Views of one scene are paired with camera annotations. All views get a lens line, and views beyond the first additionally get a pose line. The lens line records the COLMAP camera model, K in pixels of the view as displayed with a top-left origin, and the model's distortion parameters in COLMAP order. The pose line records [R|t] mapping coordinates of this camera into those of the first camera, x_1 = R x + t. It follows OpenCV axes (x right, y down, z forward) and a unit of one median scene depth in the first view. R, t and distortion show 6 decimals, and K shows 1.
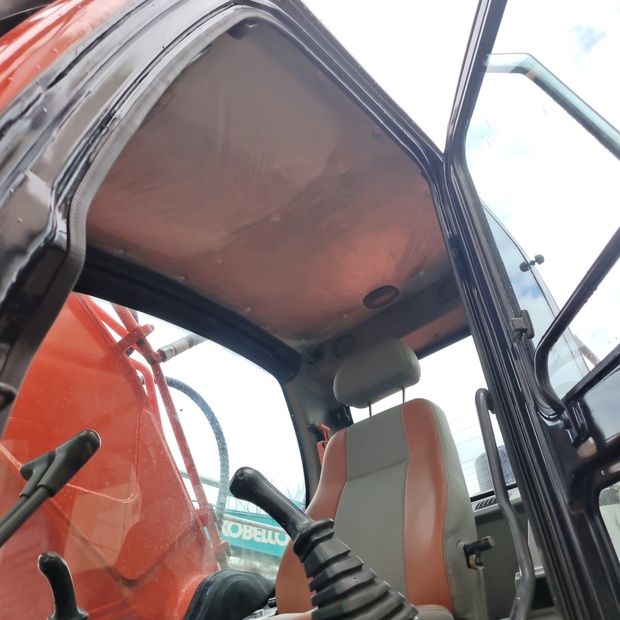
lens RADIAL K [[558.0, 0, 316.4], [0, 558.0, 312.7], [0, 0, 1]] dist [0.019392, 0.030355]
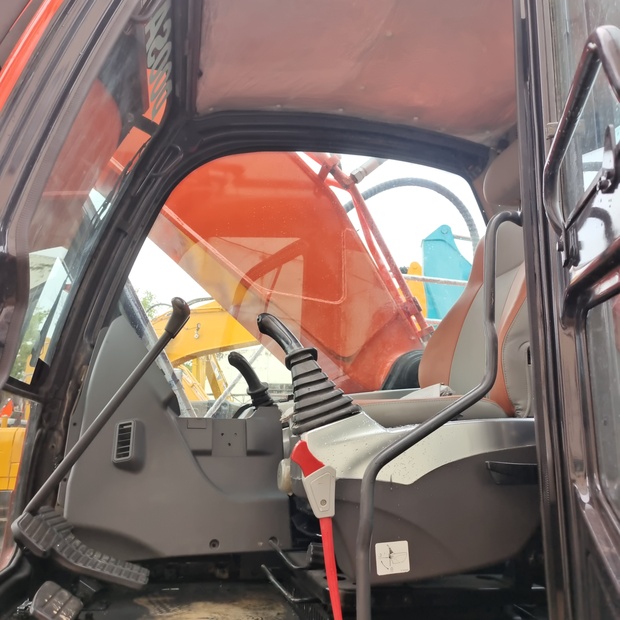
lens RADIAL K [[558.0, 0, 316.4], [0, 558.0, 312.7], [0, 0, 1]] dist [0.019392, 0.030355]
pose [[0.813406, -0.033922, -0.580706, 0.341912], [0.263216, 0.911712, 0.315433, -0.058759], [0.518737, -0.409427, 0.750521, -0.007099]]
